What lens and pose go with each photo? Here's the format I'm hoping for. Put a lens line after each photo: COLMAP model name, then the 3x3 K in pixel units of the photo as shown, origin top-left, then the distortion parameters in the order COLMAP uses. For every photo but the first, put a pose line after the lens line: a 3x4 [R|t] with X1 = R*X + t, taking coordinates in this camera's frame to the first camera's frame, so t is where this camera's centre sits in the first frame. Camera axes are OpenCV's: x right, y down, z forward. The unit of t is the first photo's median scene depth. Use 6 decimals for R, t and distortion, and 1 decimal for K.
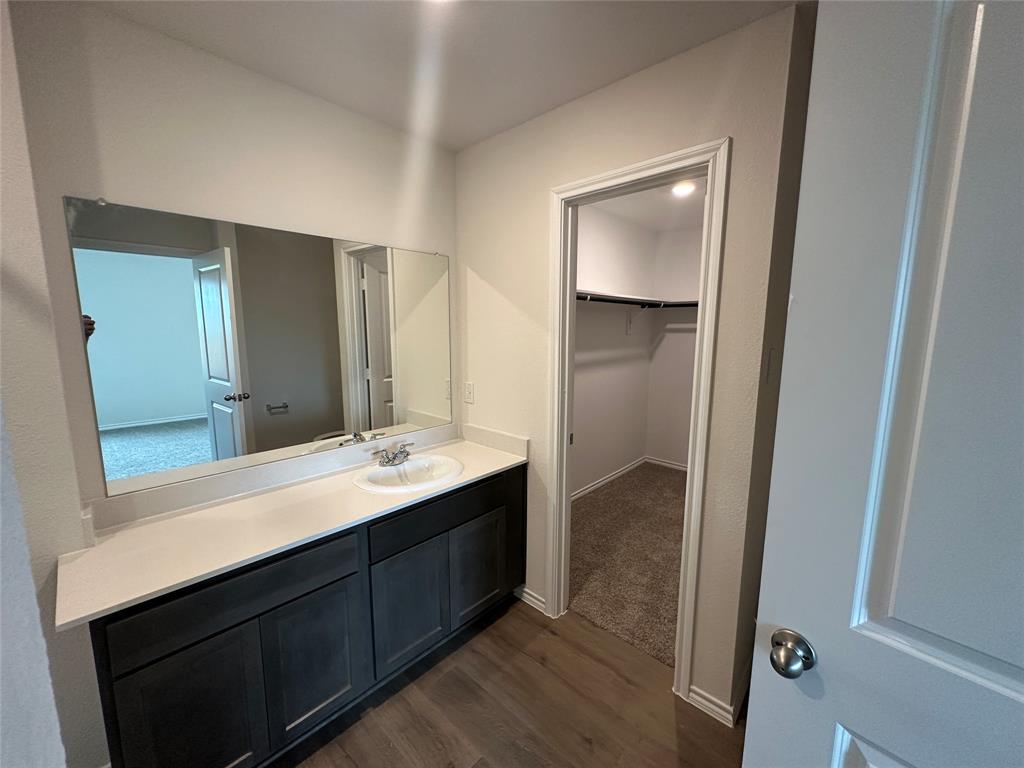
lens RADIAL K [[408.5, 0, 512.0], [0, 408.5, 384.0], [0, 0, 1]] dist [-0.000373, 0.000249]
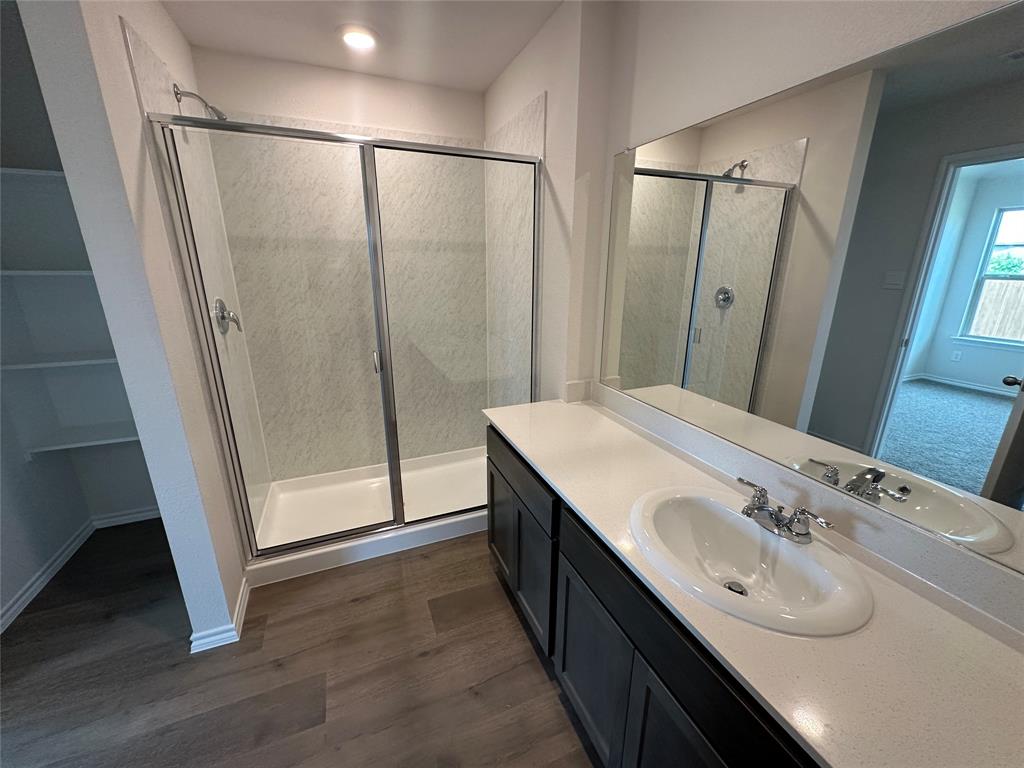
lens RADIAL K [[408.5, 0, 512.0], [0, 408.5, 384.0], [0, 0, 1]] dist [-0.000373, 0.000249]
pose [[-0.400026, 0.263320, -0.877862, 0.147186], [-0.129183, 0.932075, 0.338448, -0.060965], [0.907354, 0.248793, -0.338838, 0.498276]]
